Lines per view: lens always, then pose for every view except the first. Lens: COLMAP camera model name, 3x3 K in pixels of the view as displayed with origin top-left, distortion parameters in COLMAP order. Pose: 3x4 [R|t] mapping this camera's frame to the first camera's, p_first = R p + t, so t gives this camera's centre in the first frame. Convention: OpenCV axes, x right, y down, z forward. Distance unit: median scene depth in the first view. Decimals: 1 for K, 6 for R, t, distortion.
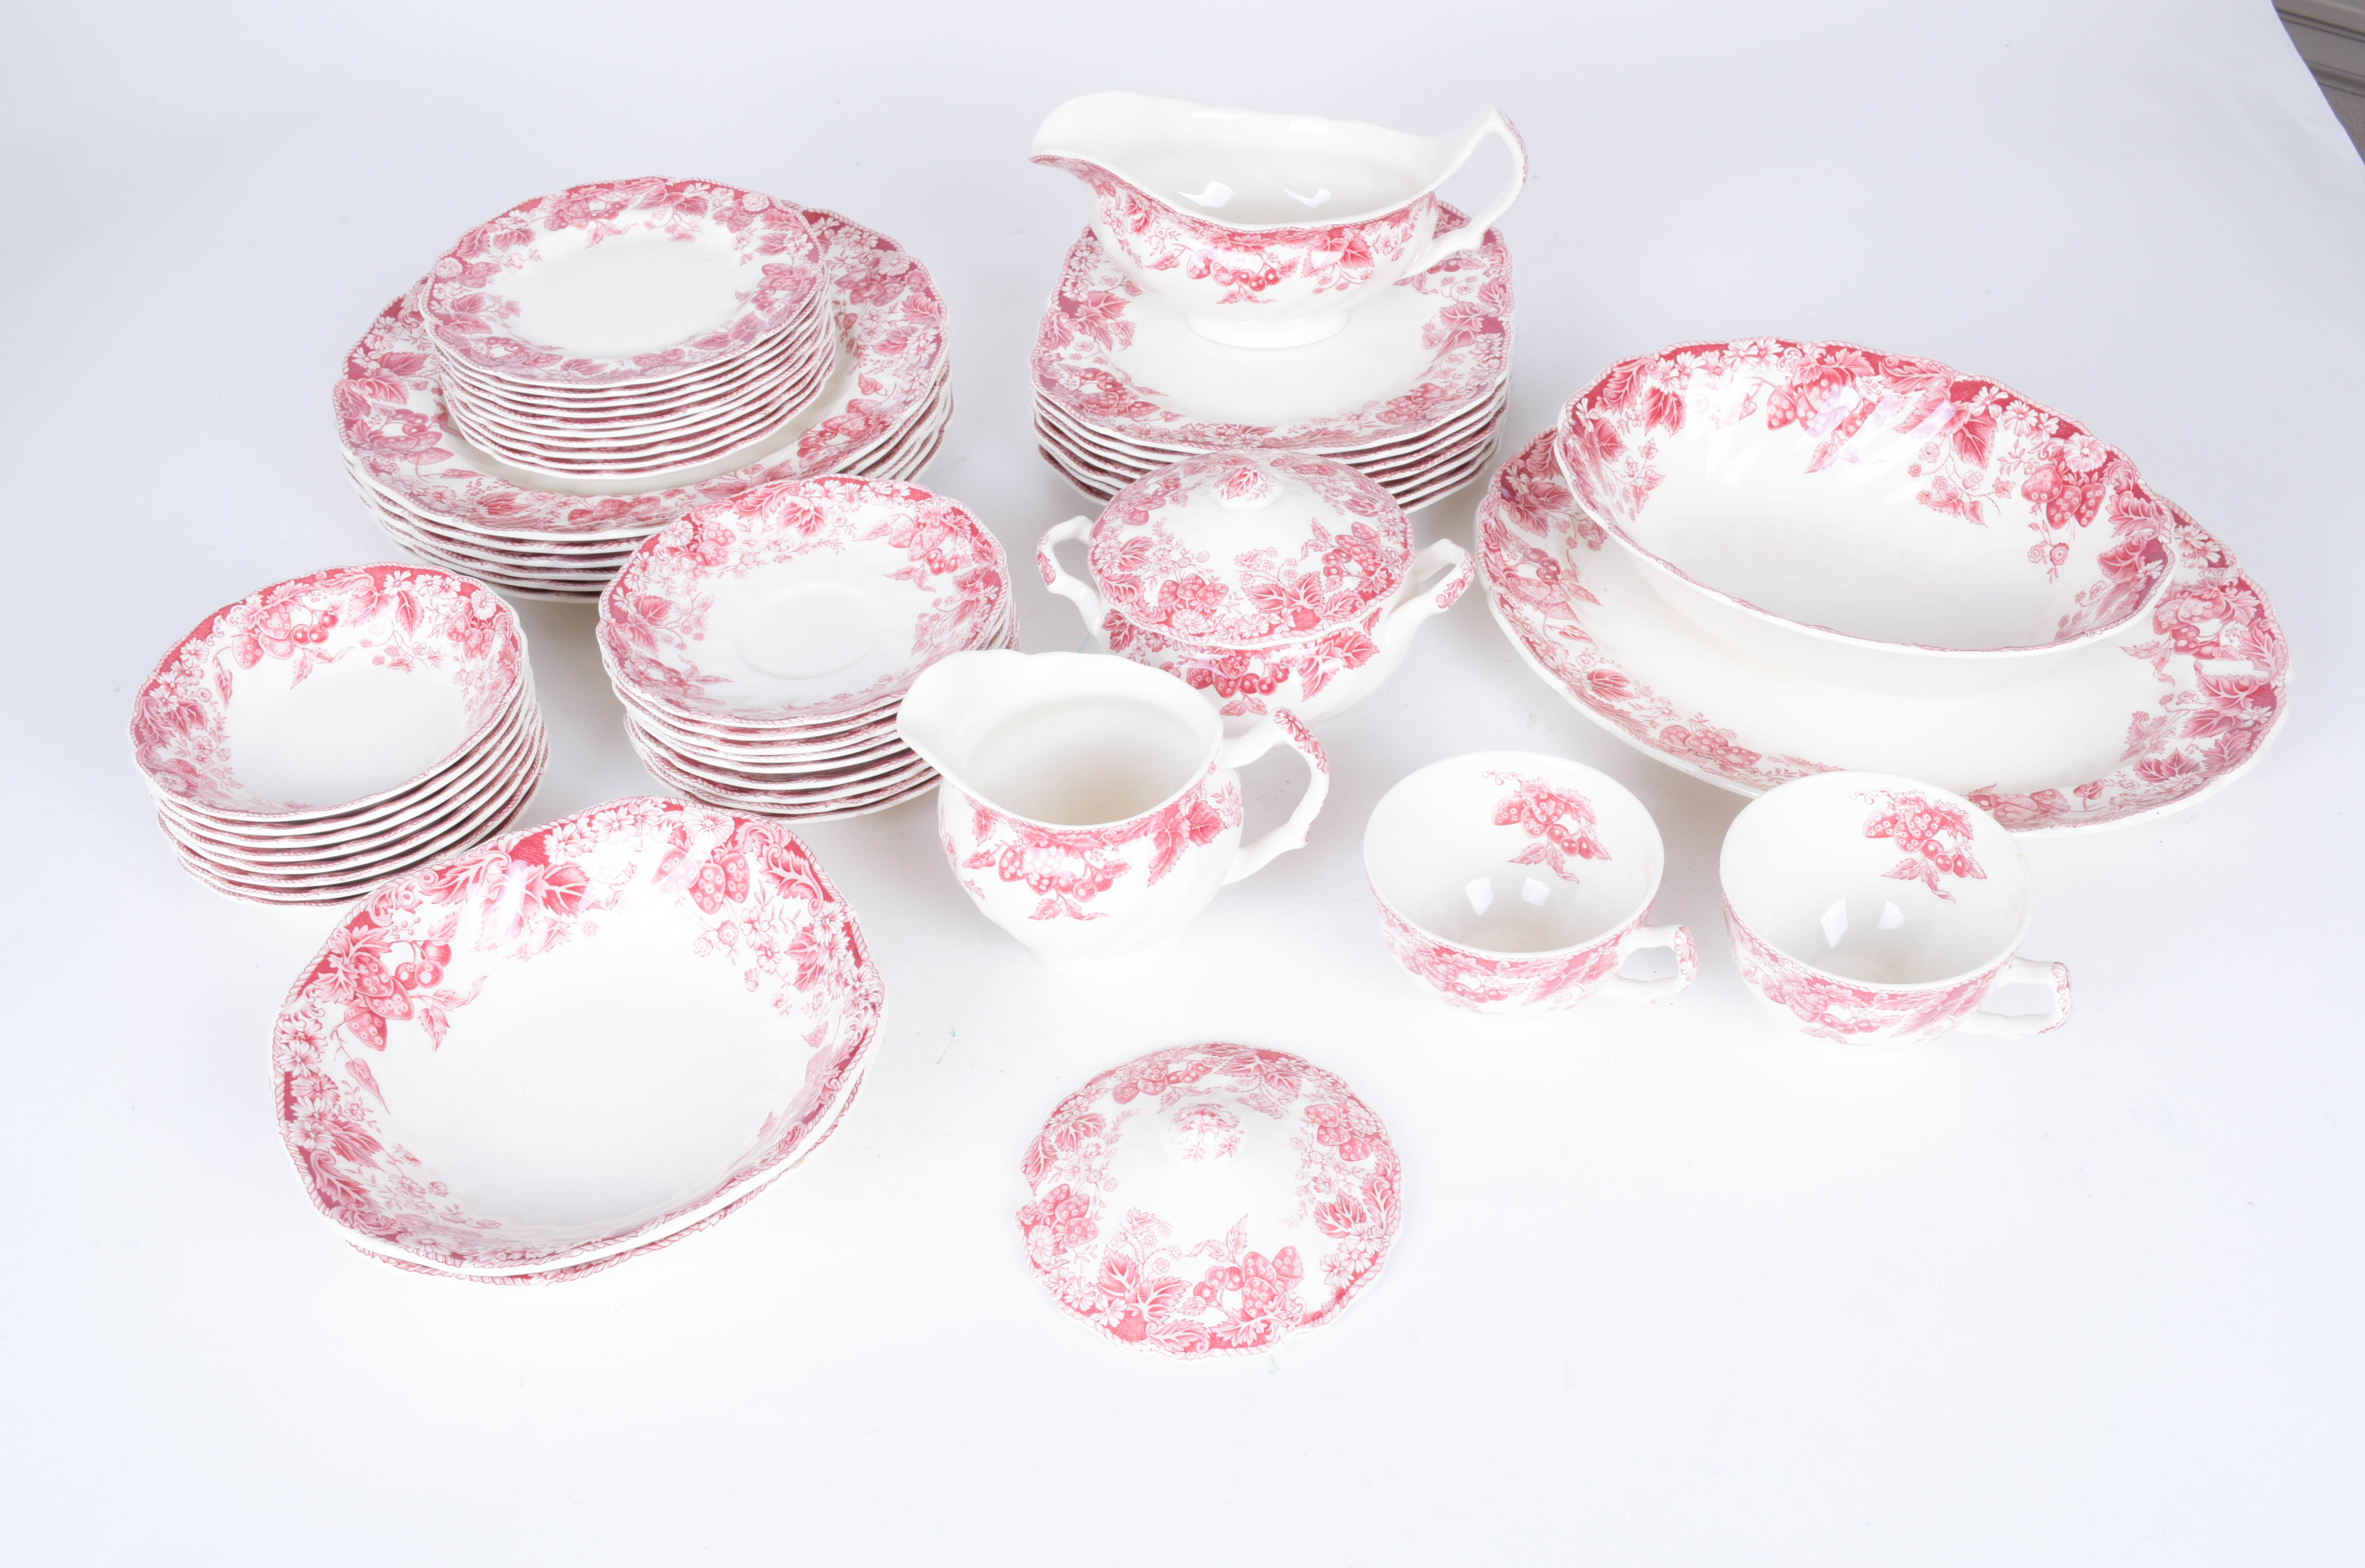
lens RADIAL K [[2276.8, 0, 1187.4], [0, 2276.8, 796.2], [0, 0, 1]] dist [-0.020998, 0.000000]
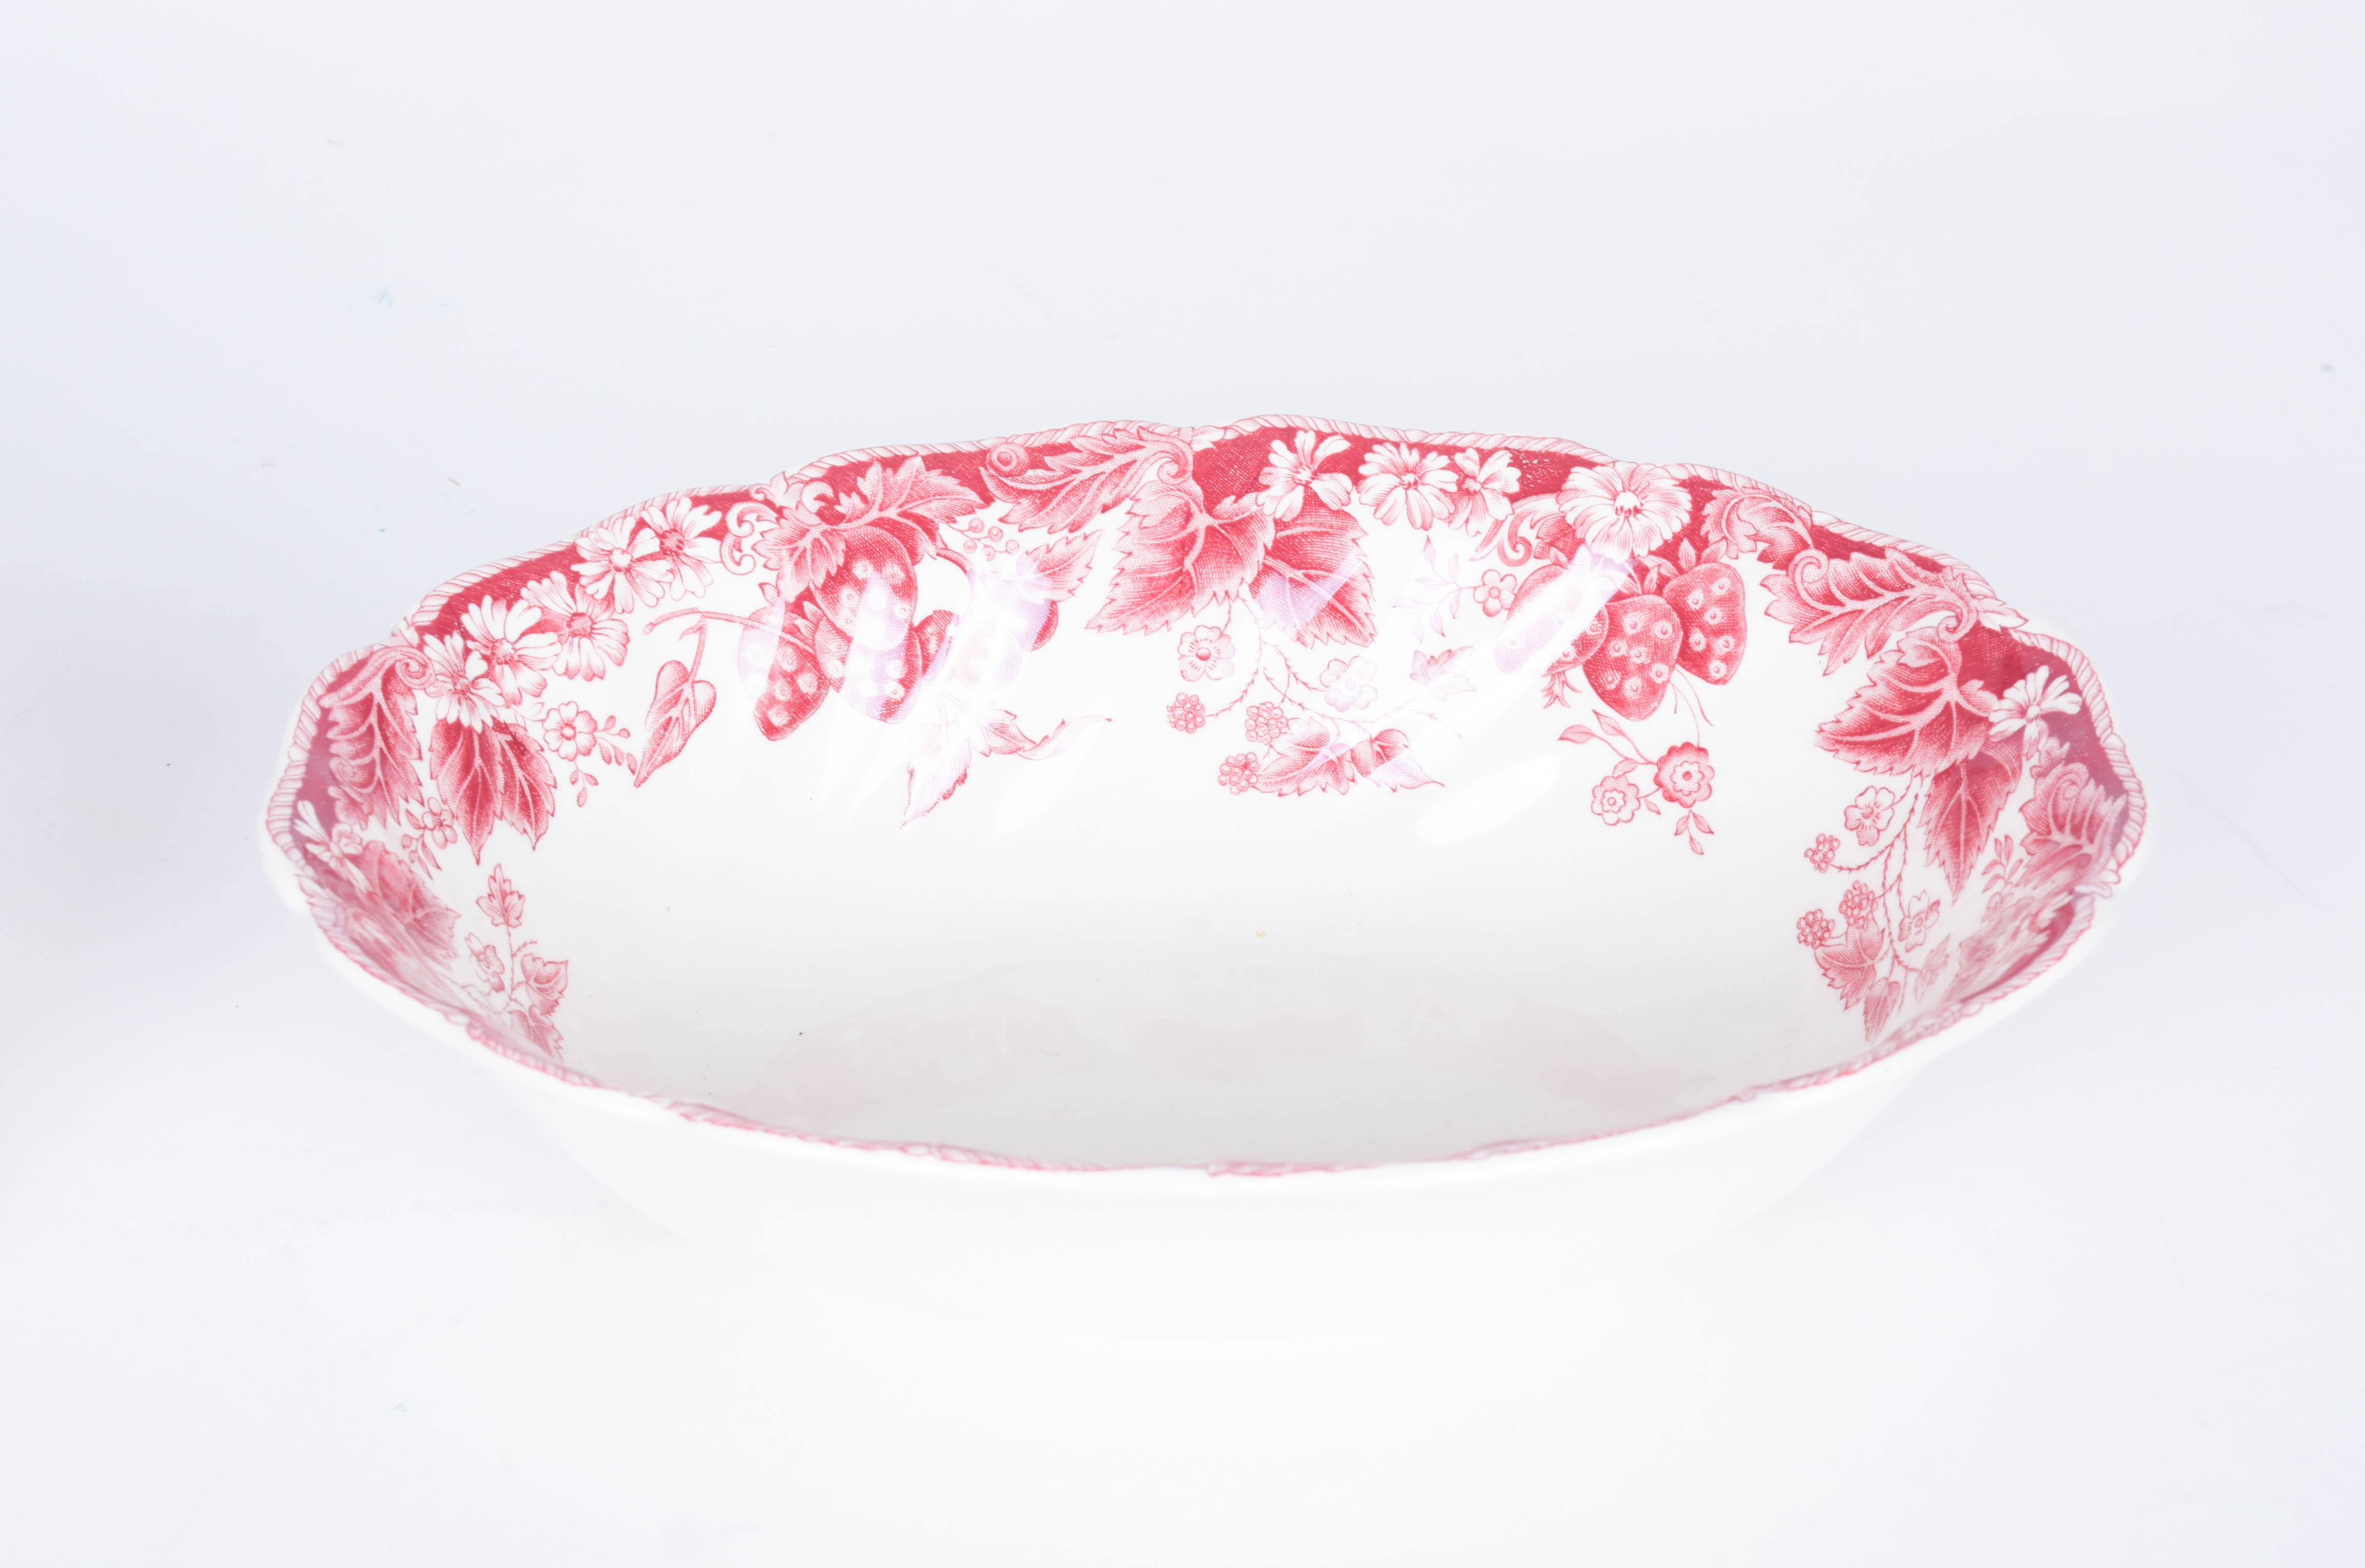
lens RADIAL K [[4117.5, 0, 1180.0], [0, 4117.5, 789.9], [0, 0, 1]] dist [-0.025191, 0.000000]
pose [[0.762908, -0.294259, 0.575659, -0.062783], [0.413449, 0.906597, -0.084510, -0.082444], [-0.497022, 0.302479, 0.813311, 0.501840]]
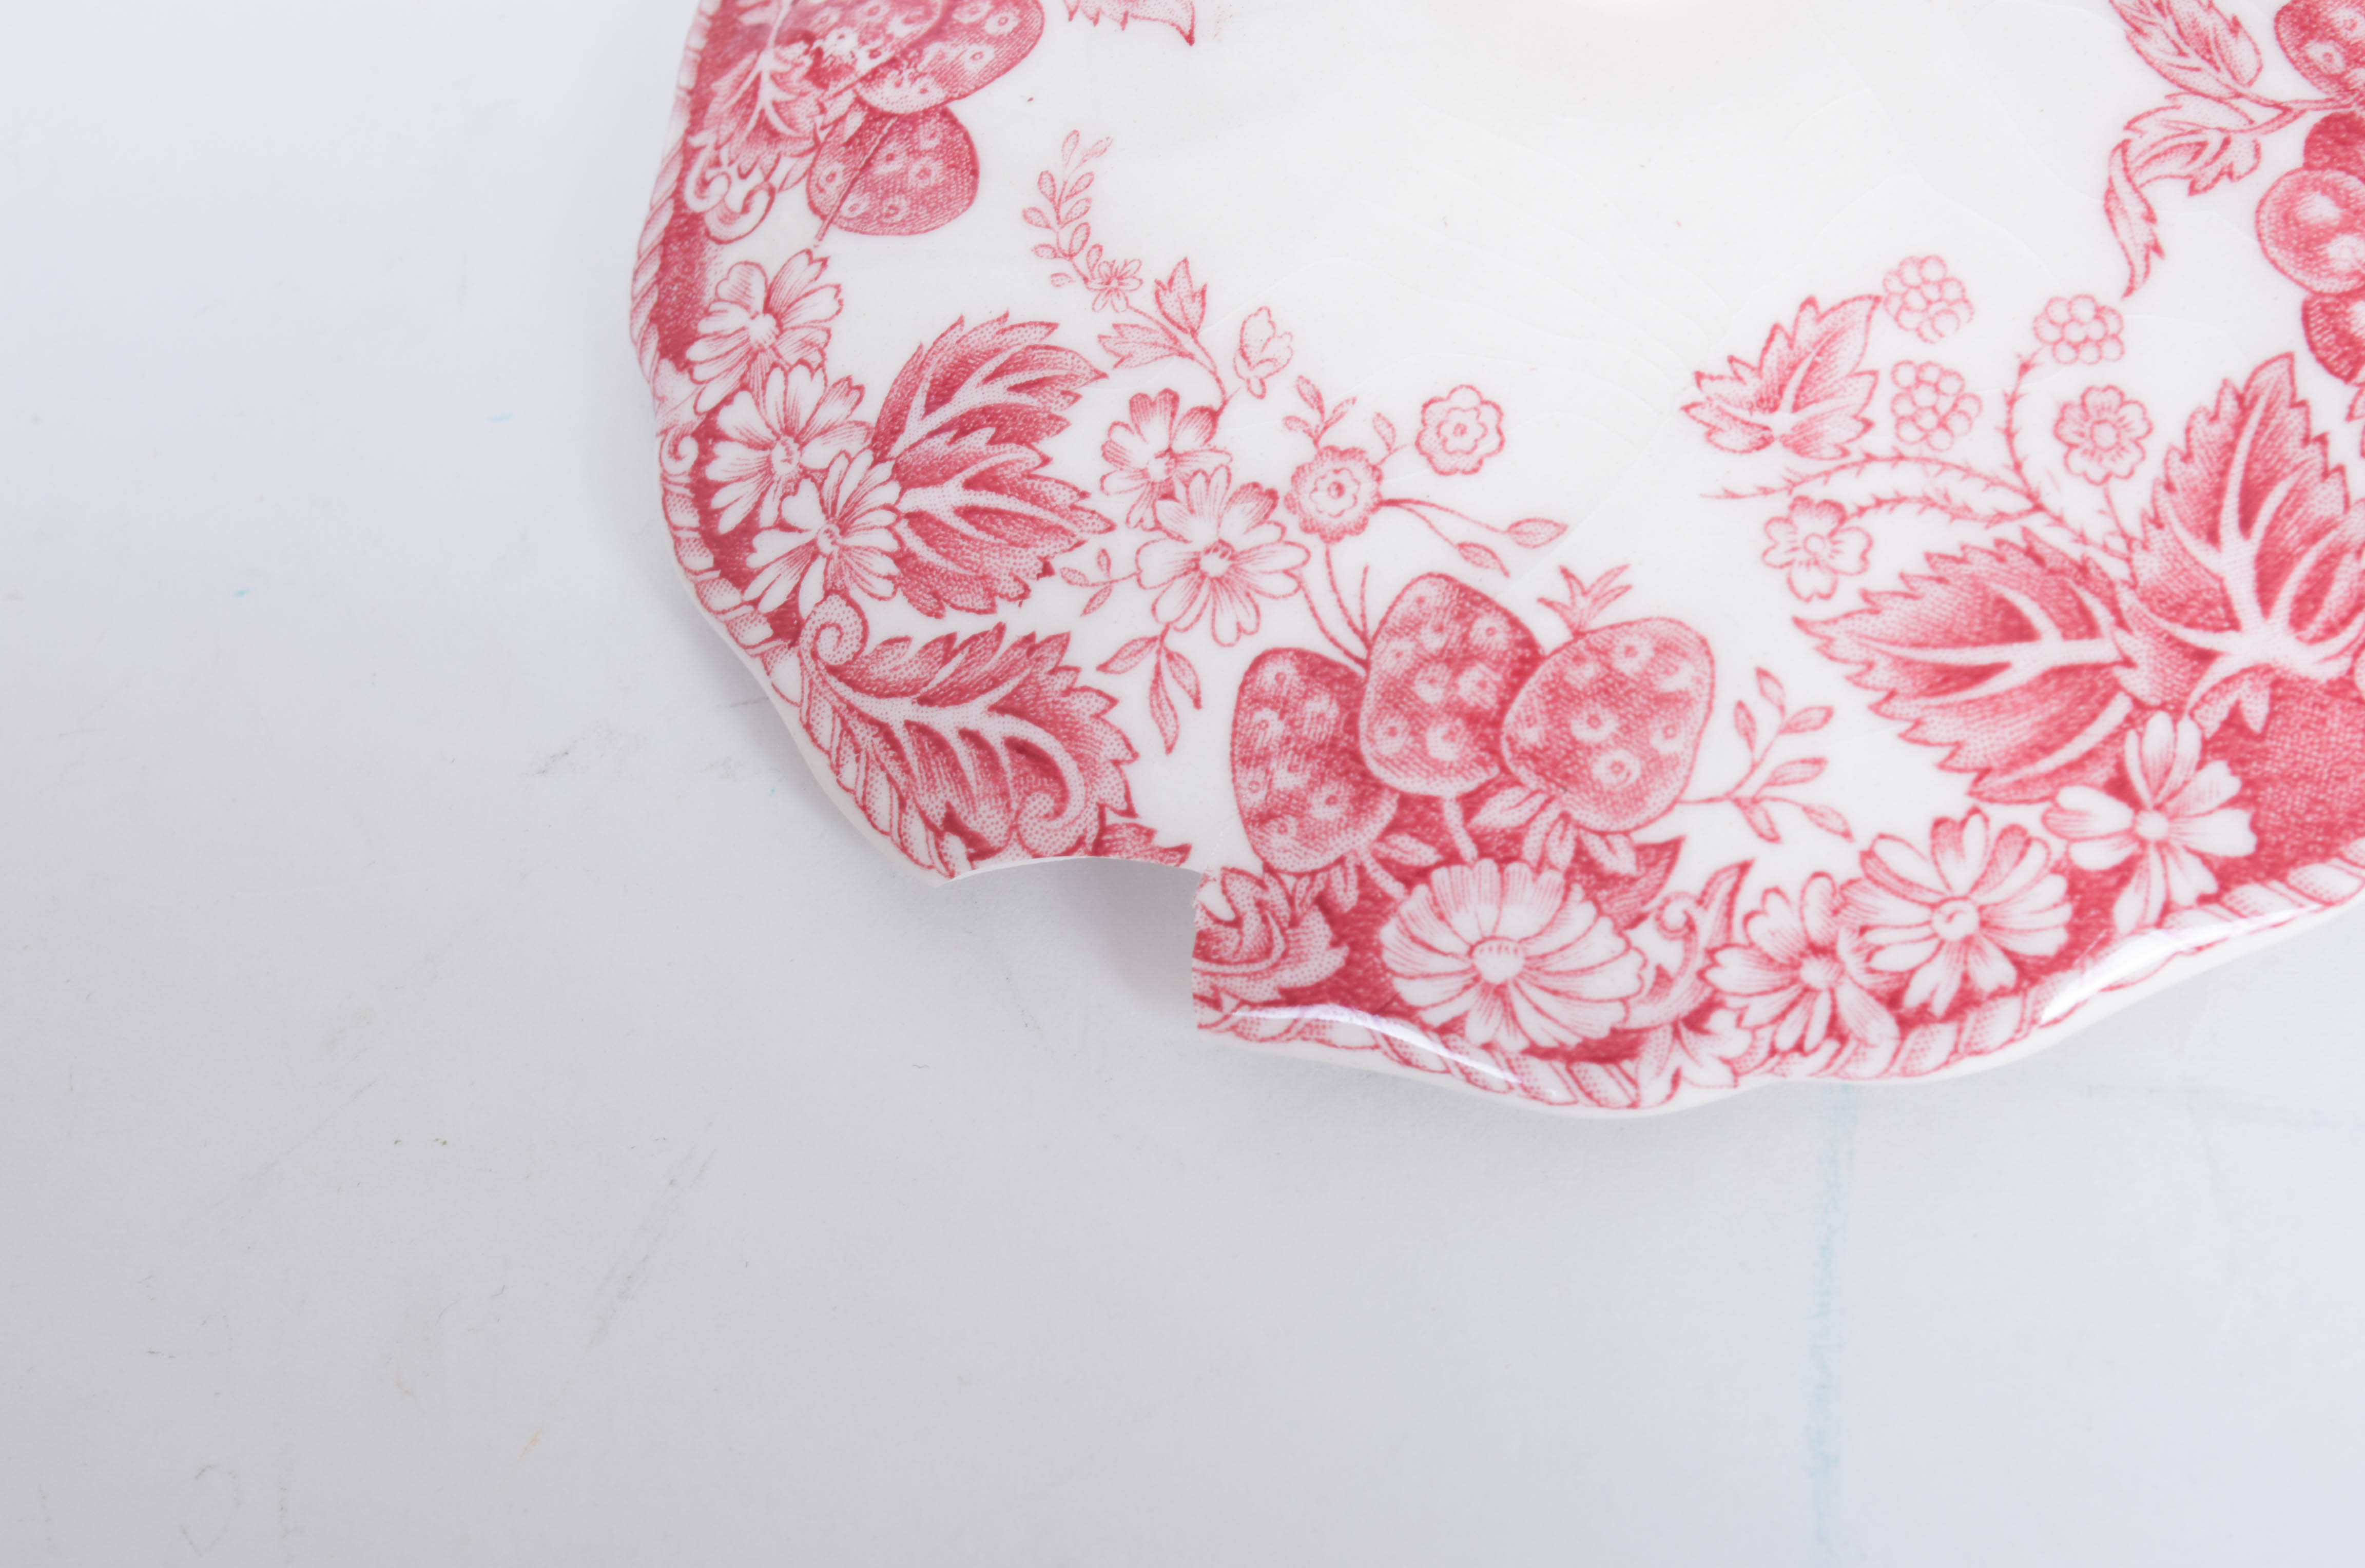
lens RADIAL K [[4117.5, 0, 1182.0], [0, 4117.5, 783.8], [0, 0, 1]] dist [-0.025191, 0.000000]
pose [[0.534025, -0.748689, 0.392788, -0.151184], [0.671571, 0.657863, 0.340894, 0.057604], [-0.513624, 0.081739, 0.854113, 0.617366]]
